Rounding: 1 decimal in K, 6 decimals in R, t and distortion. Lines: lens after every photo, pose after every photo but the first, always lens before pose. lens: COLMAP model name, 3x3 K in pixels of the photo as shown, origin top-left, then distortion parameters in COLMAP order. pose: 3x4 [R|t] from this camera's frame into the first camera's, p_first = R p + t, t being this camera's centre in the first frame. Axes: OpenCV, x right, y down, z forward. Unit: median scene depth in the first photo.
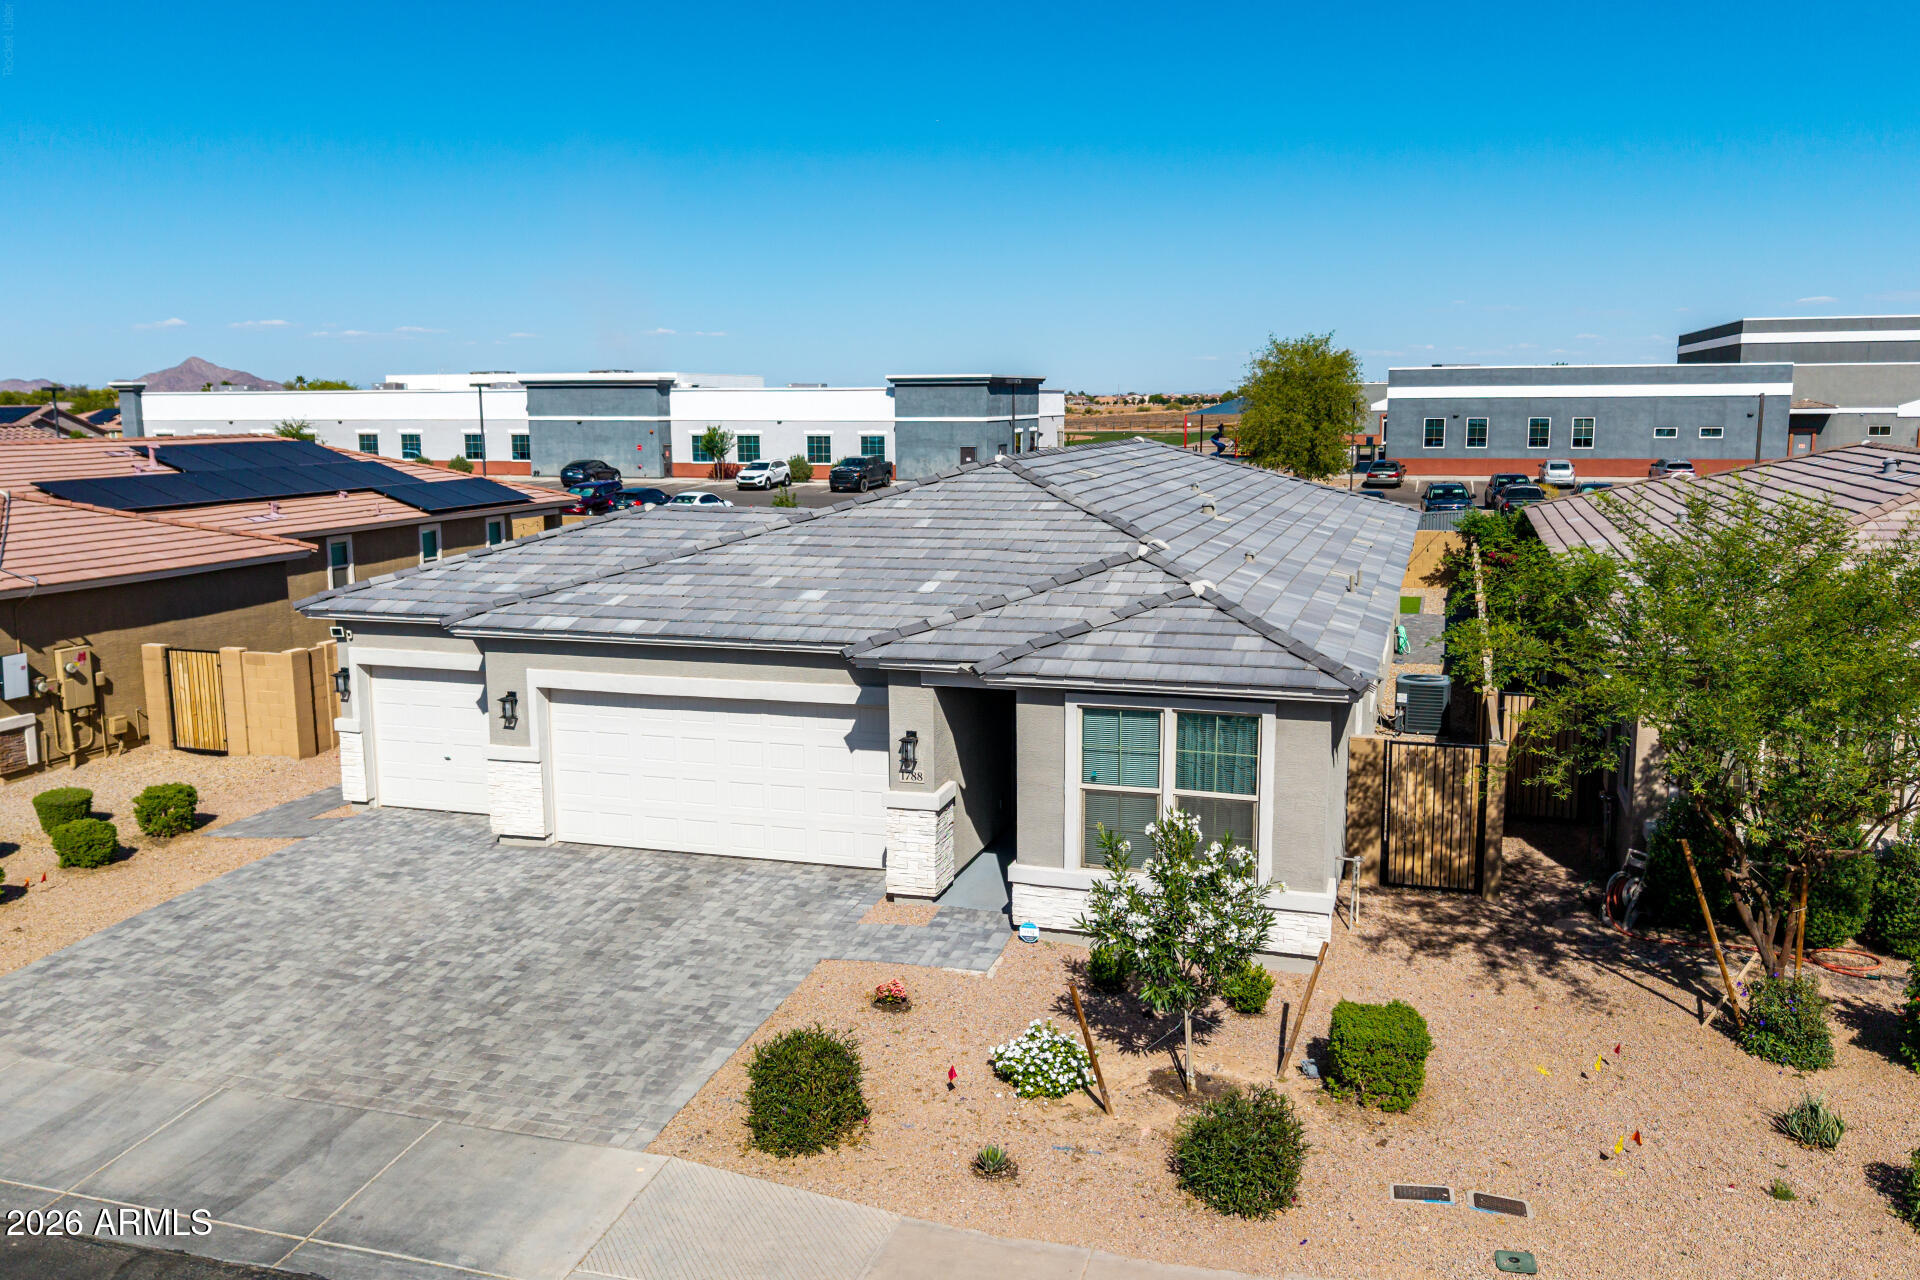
lens RADIAL K [[1536.1, 0, 960.0], [0, 1536.1, 640.0], [0, 0, 1]] dist [0.045970, -0.071084]
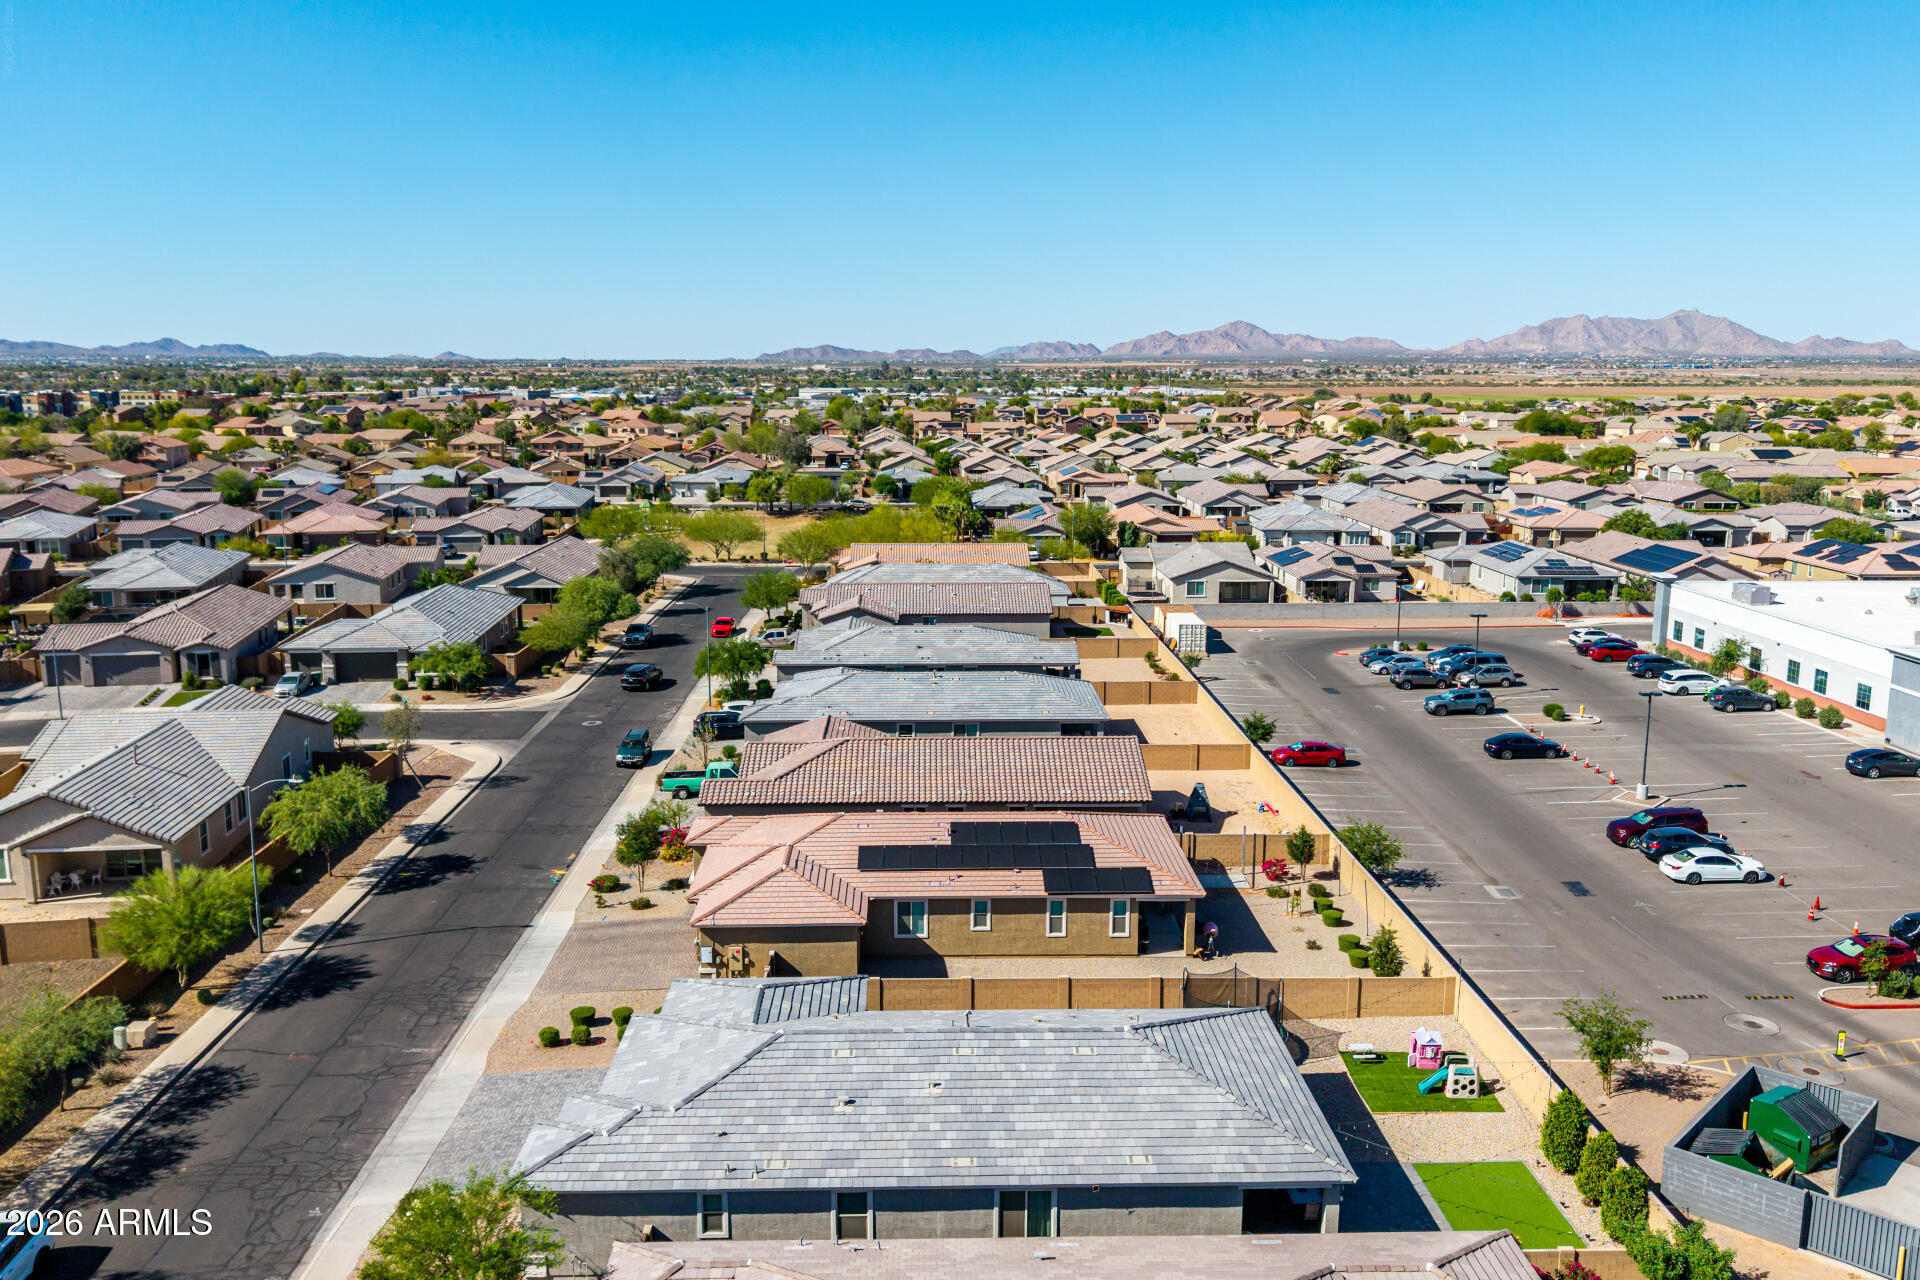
lens RADIAL K [[1521.7, 0, 960.0], [0, 1521.7, 640.0], [0, 0, 1]] dist [0.051225, -0.087145]
pose [[0.326628, 0.175569, -0.928703, 2.490642], [-0.151252, 0.979642, 0.132003, -1.219023], [0.932972, 0.097353, 0.346533, 0.586636]]
